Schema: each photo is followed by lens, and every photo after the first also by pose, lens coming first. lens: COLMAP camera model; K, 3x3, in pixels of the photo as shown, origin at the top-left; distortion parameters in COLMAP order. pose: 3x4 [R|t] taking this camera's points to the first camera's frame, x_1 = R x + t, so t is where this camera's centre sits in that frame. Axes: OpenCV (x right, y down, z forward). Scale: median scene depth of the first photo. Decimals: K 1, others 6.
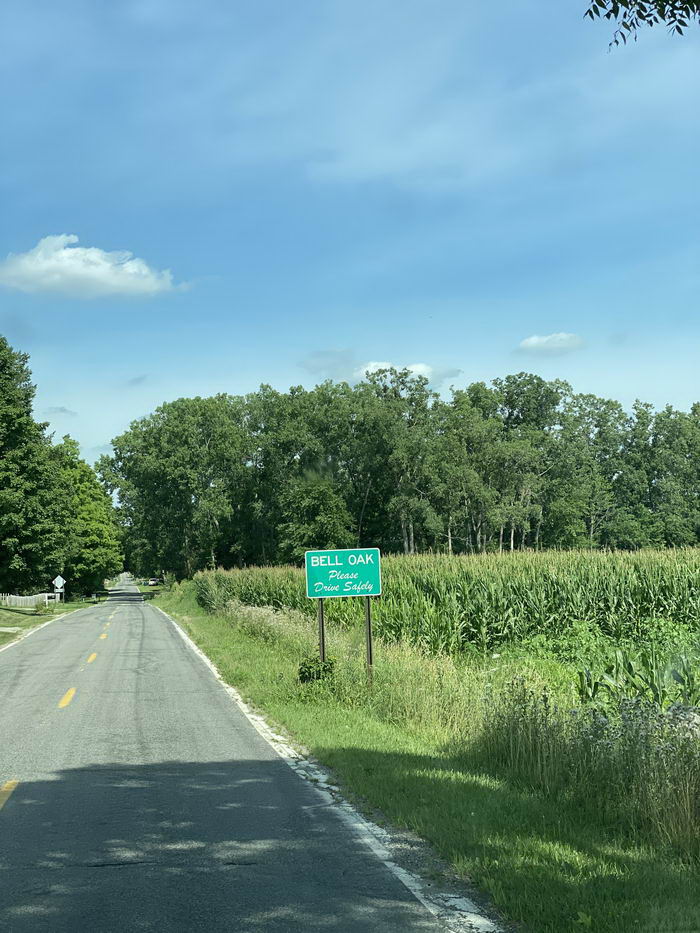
lens RADIAL K [[1413.5, 0, 350.0], [0, 1413.5, 466.5], [0, 0, 1]] dist [0.003433, 0.007506]
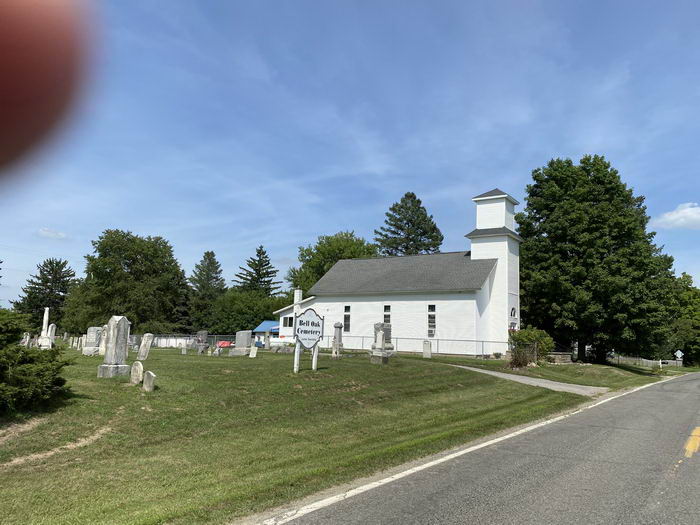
lens RADIAL K [[538.2, 0, 350.0], [0, 538.2, 262.5], [0, 0, 1]] dist [0.003861, 0.003441]
pose [[0.723908, -0.038669, -0.688812, -0.076114], [-0.013410, 0.997451, -0.070088, 0.040748], [0.689766, 0.059974, 0.721544, 0.458590]]
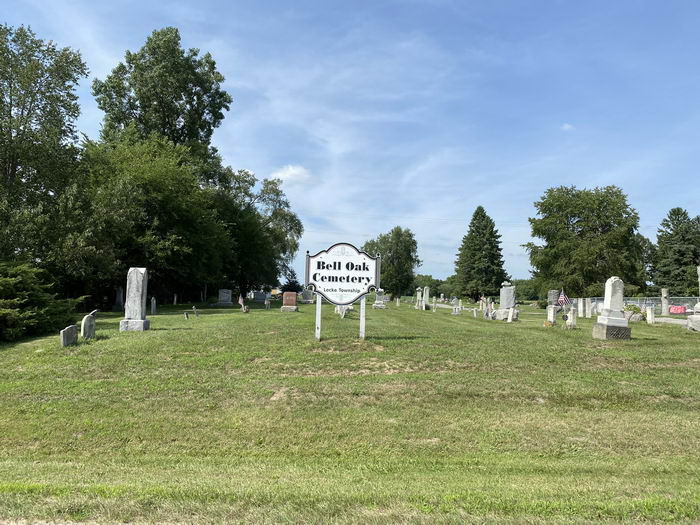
lens RADIAL K [[538.2, 0, 350.0], [0, 538.2, 262.5], [0, 0, 1]] dist [0.003861, 0.003441]
pose [[-0.158643, -0.020285, -0.987128, -0.098232], [0.045546, 0.998574, -0.027840, 0.052195], [0.986285, -0.049376, -0.157493, 0.613510]]
